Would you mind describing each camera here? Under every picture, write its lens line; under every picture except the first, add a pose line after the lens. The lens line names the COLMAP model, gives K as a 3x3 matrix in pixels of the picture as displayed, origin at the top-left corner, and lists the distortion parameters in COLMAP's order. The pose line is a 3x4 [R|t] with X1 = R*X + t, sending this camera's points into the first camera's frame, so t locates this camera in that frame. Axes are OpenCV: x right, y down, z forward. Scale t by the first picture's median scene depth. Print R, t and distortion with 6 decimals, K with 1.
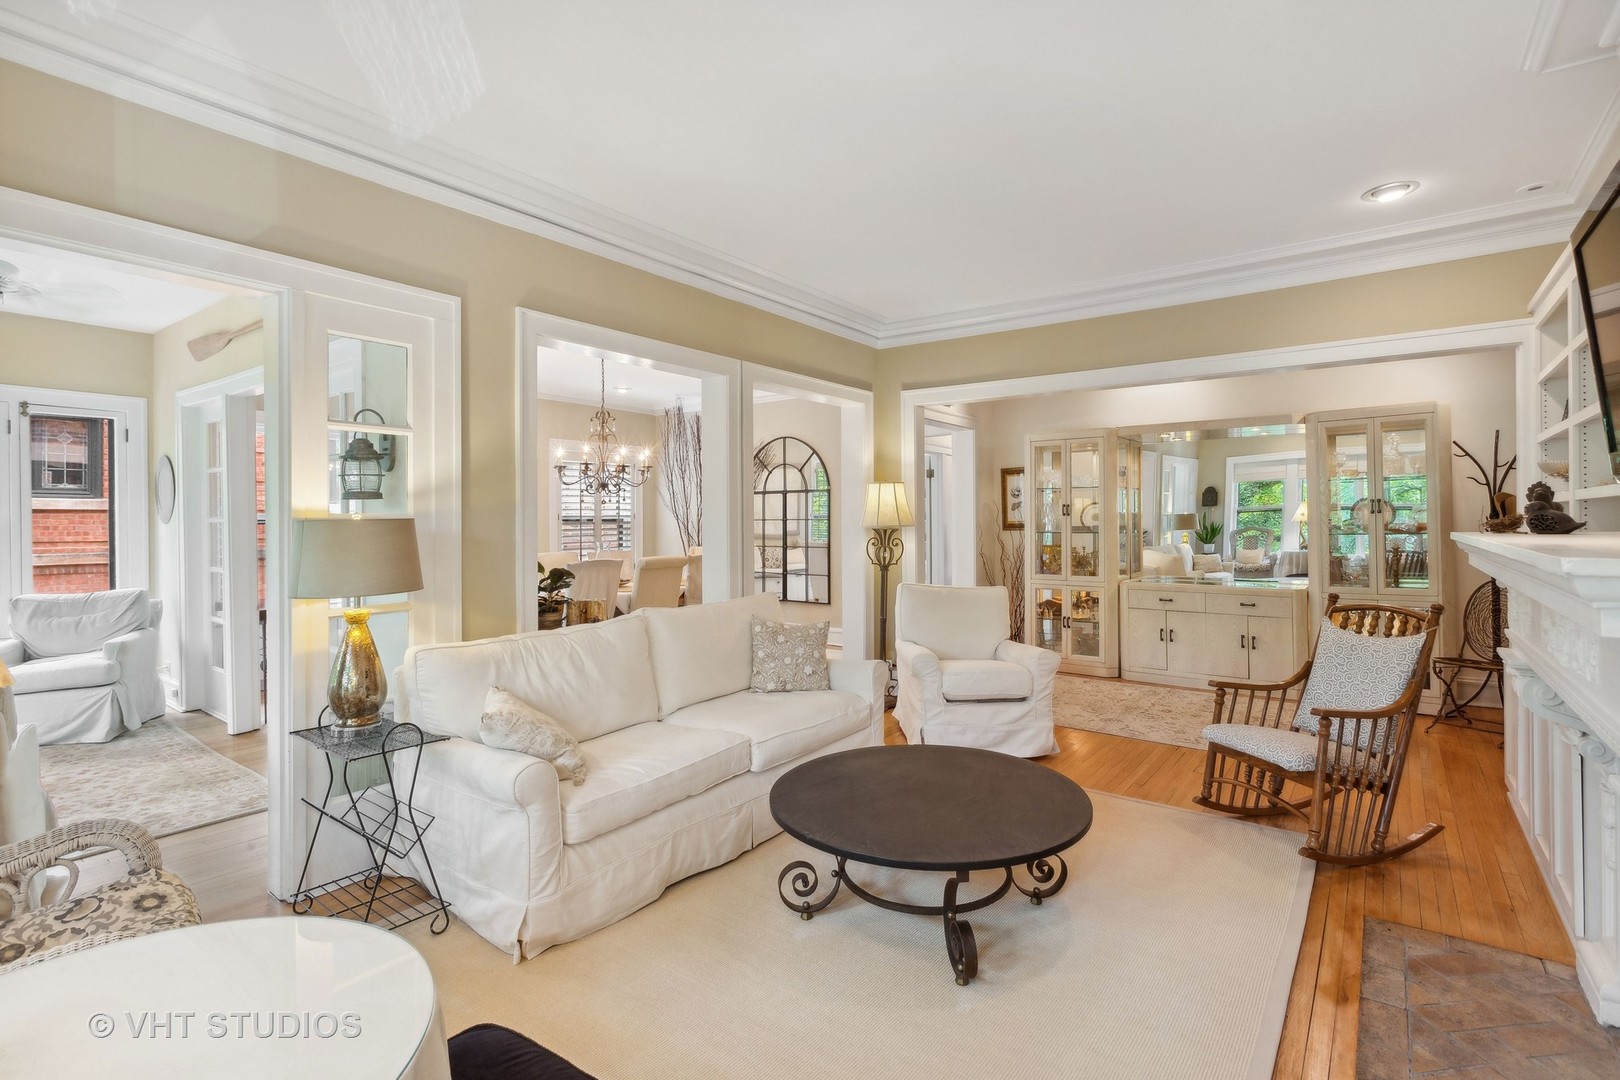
lens RADIAL K [[770.0, 0, 800.1], [0, 770.0, 520.8], [0, 0, 1]] dist [-0.001023, 0.001884]
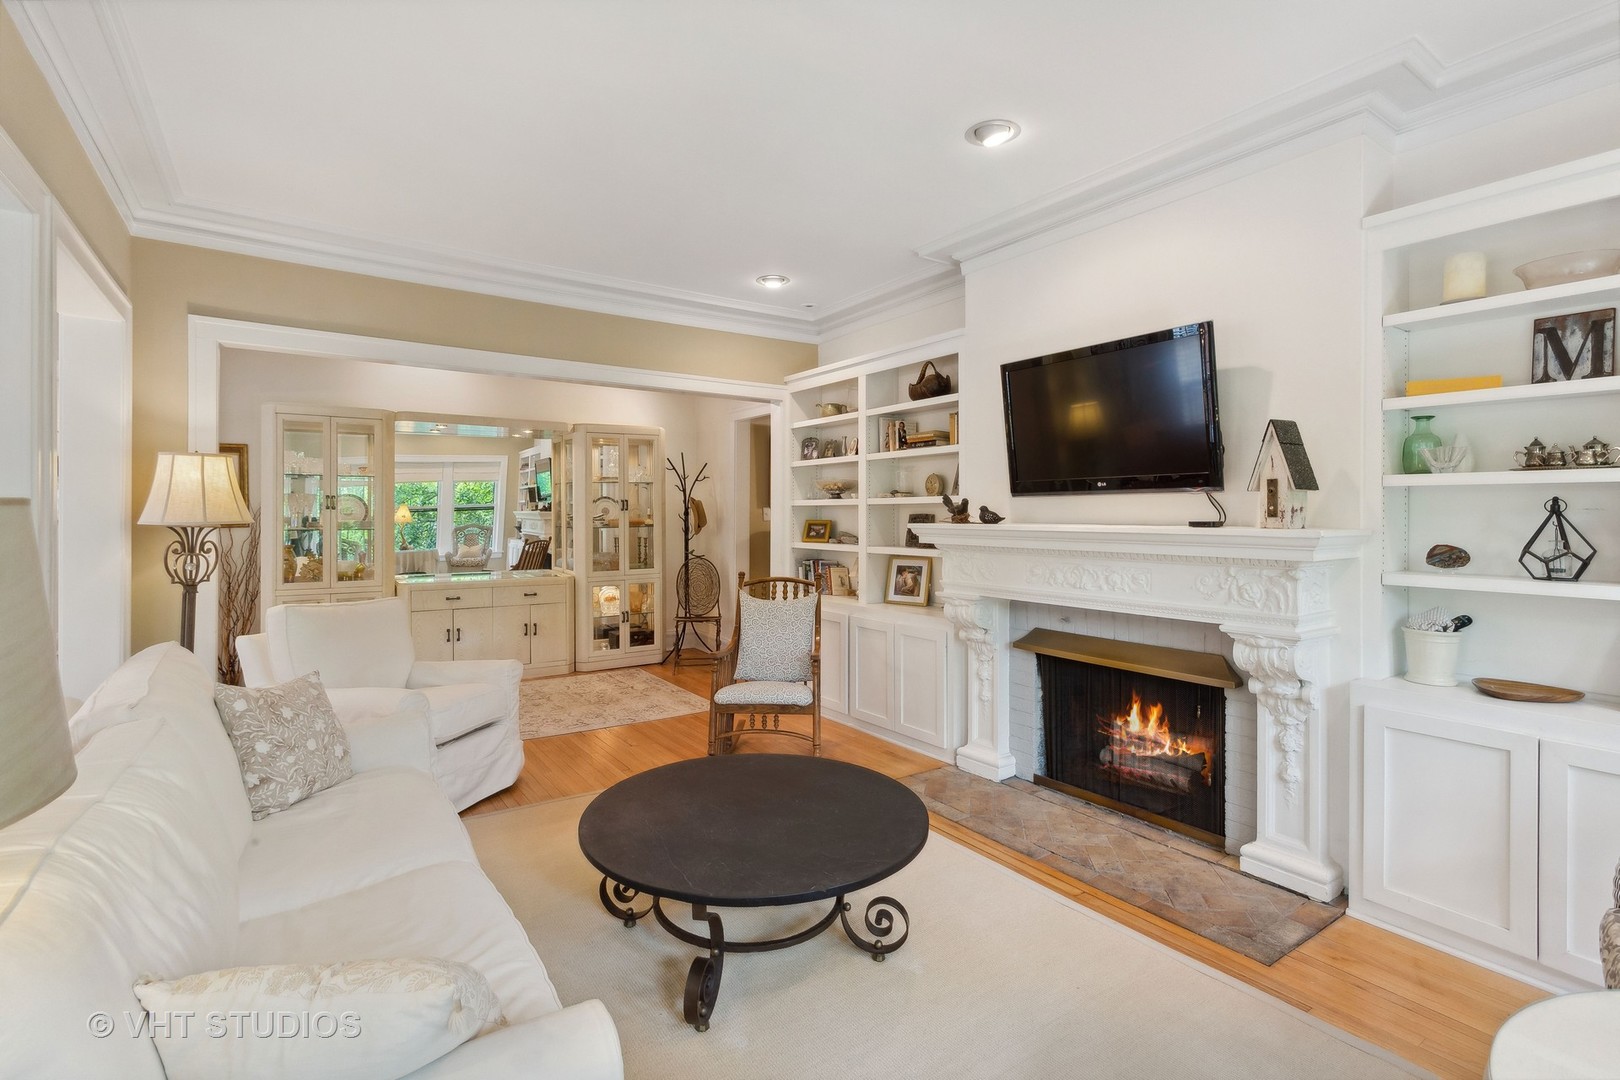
lens RADIAL K [[770.0, 0, 800.1], [0, 770.0, 520.8], [0, 0, 1]] dist [-0.001023, 0.001884]
pose [[0.312989, -0.001070, 0.949756, -0.366153], [-0.003912, 0.999989, 0.002416, 0.002175], [-0.949749, -0.004472, 0.312982, 0.348794]]
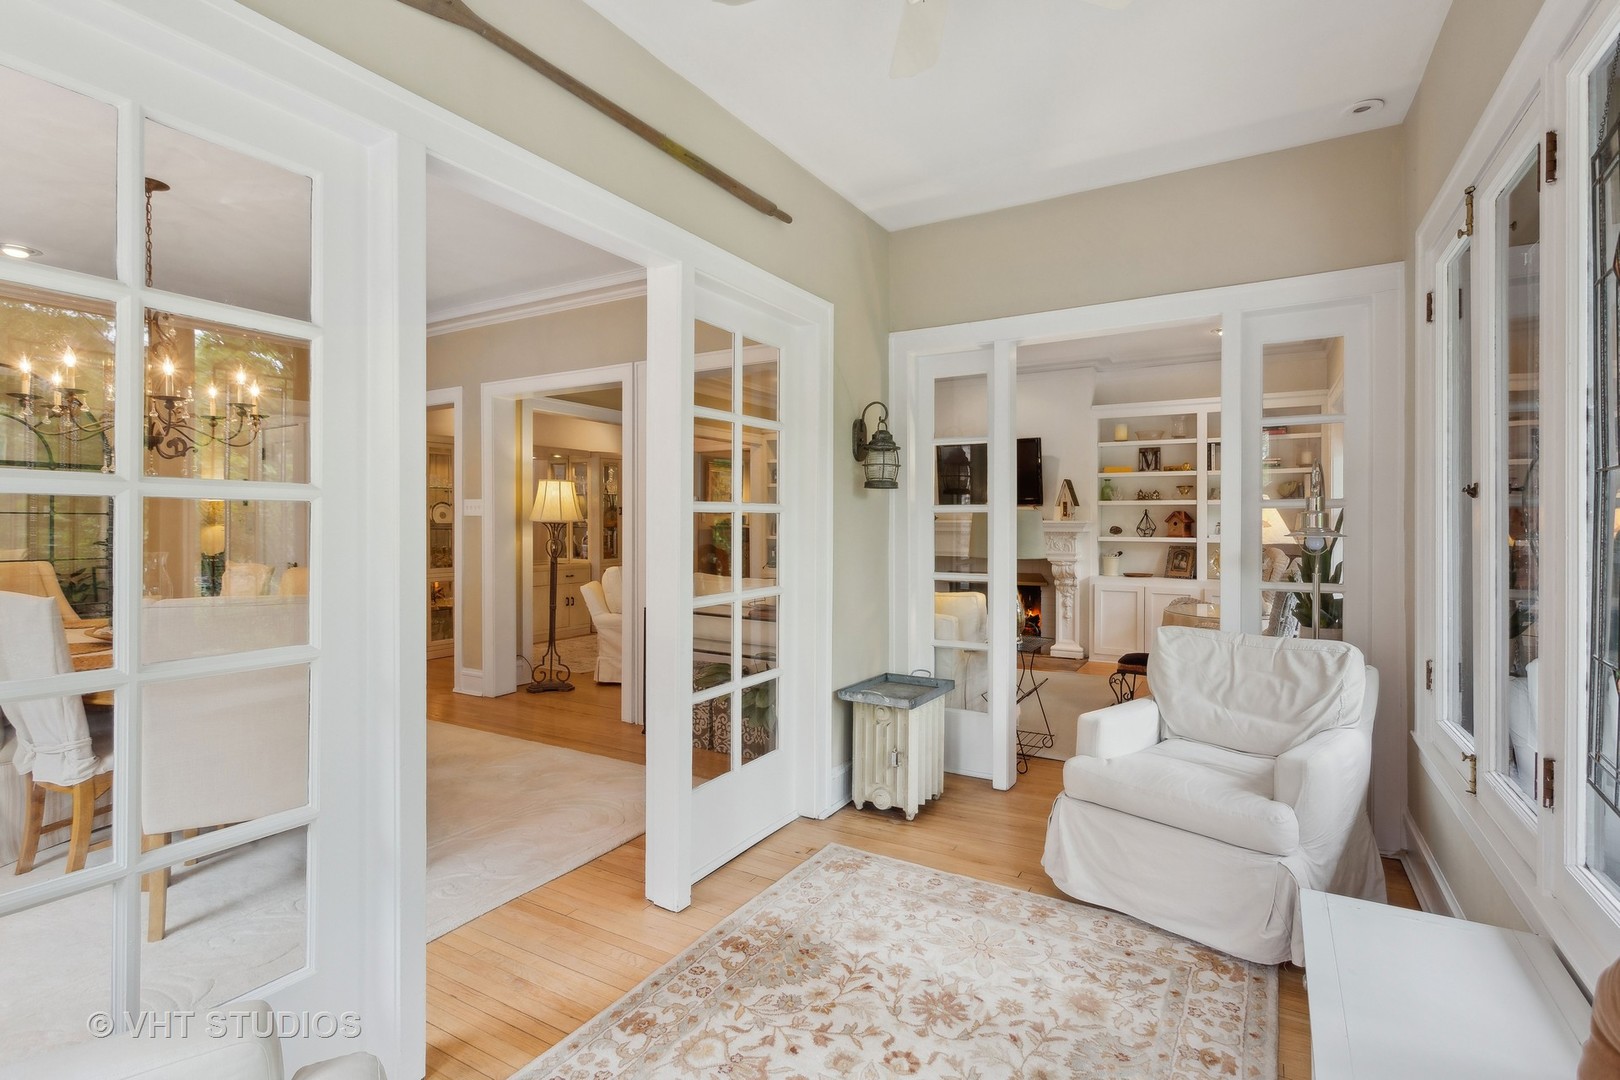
lens RADIAL K [[778.4, 0, 811.1], [0, 778.4, 518.5], [0, 0, 1]] dist [0.006662, -0.000269]
pose [[-0.131039, 0.009471, 0.991332, -1.108650], [0.002489, 0.999954, -0.009224, 0.015865], [-0.991374, 0.001259, -0.131057, 0.851562]]
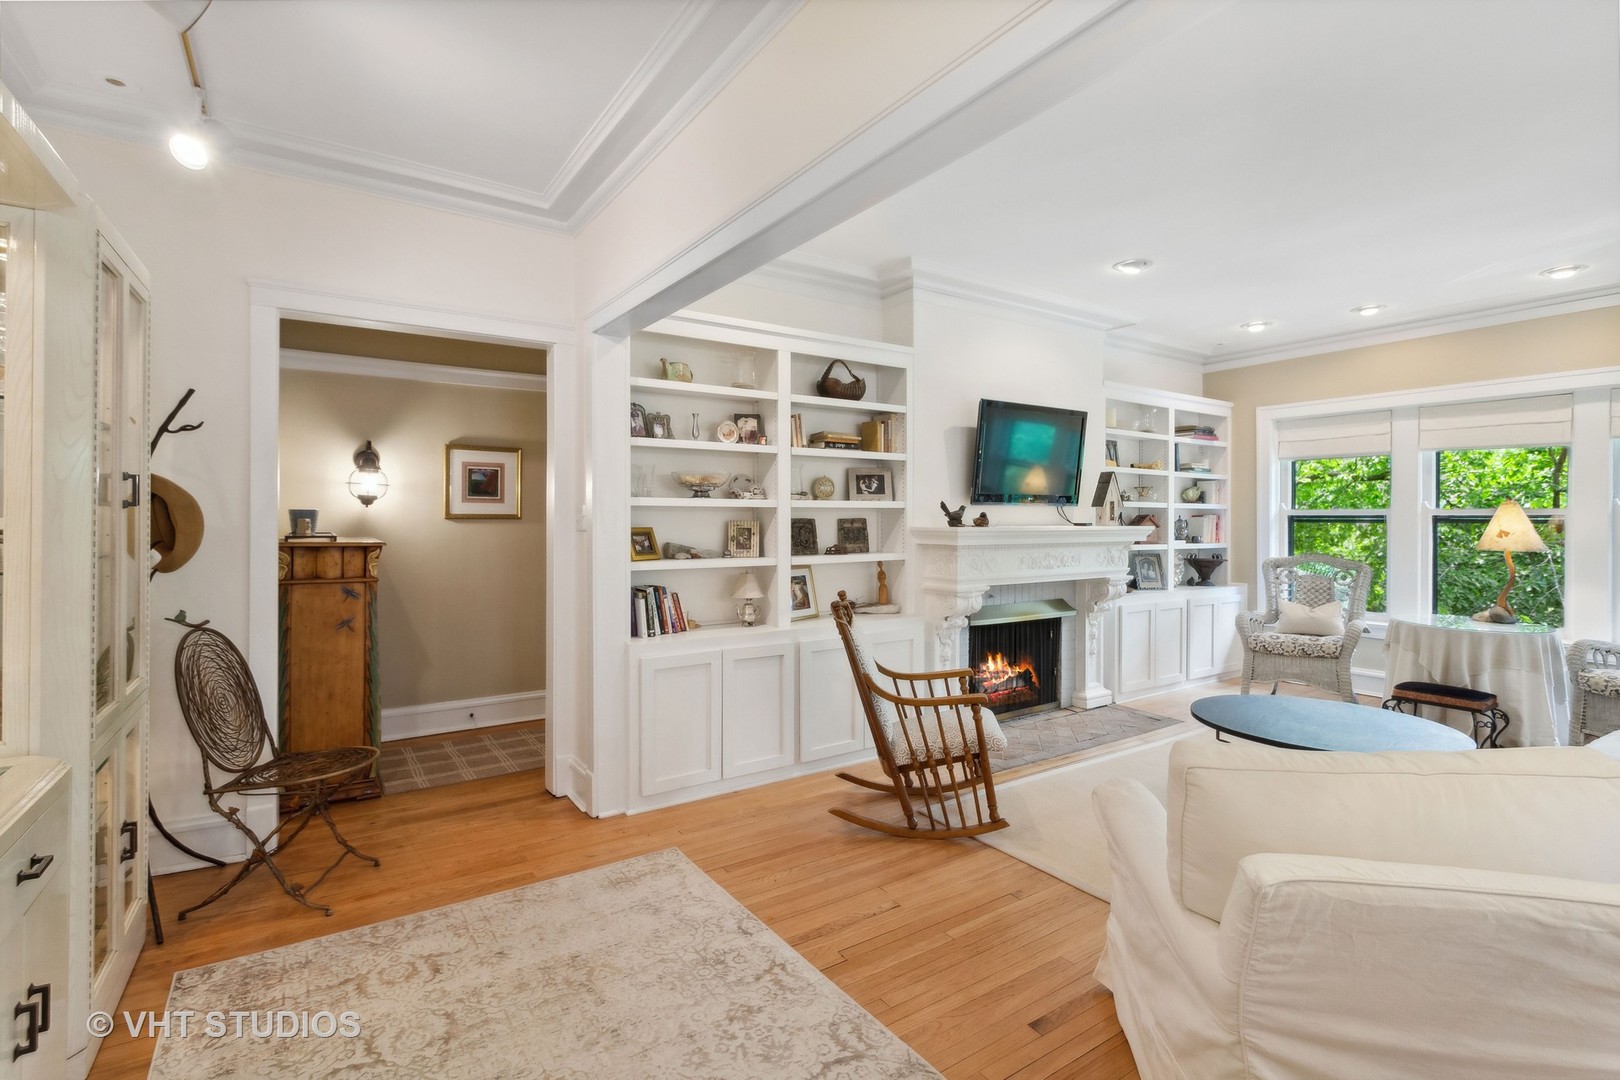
lens RADIAL K [[761.8, 0, 813.7], [0, 761.8, 510.5], [0, 0, 1]] dist [-0.001350, 0.000496]
pose [[-0.947315, 0.007376, 0.320217, 0.300793], [0.003948, 0.999928, -0.011353, -0.003259], [-0.320278, -0.009490, -0.947276, 1.329660]]
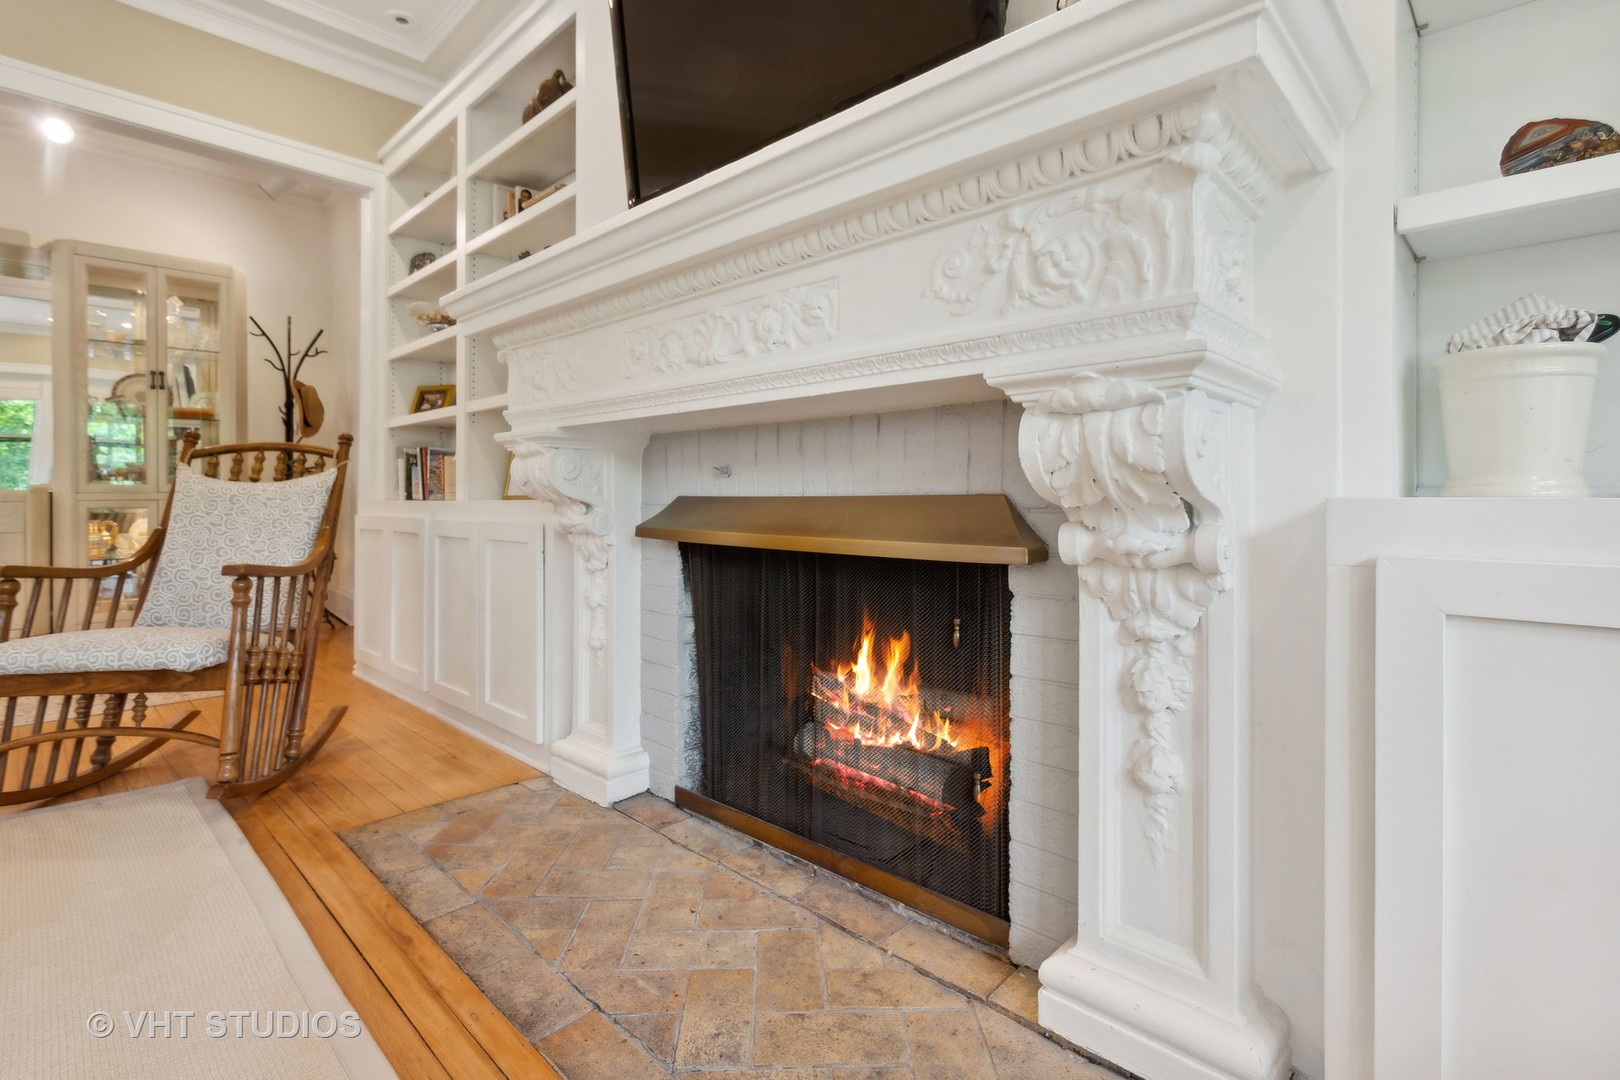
lens RADIAL K [[761.8, 0, 813.7], [0, 761.8, 510.5], [0, 0, 1]] dist [-0.001350, 0.000496]
pose [[0.110558, 0.001389, 0.993869, 0.052277], [-0.006239, 0.999980, -0.000704, 0.113958], [-0.993850, -0.006123, 0.110565, 0.257496]]
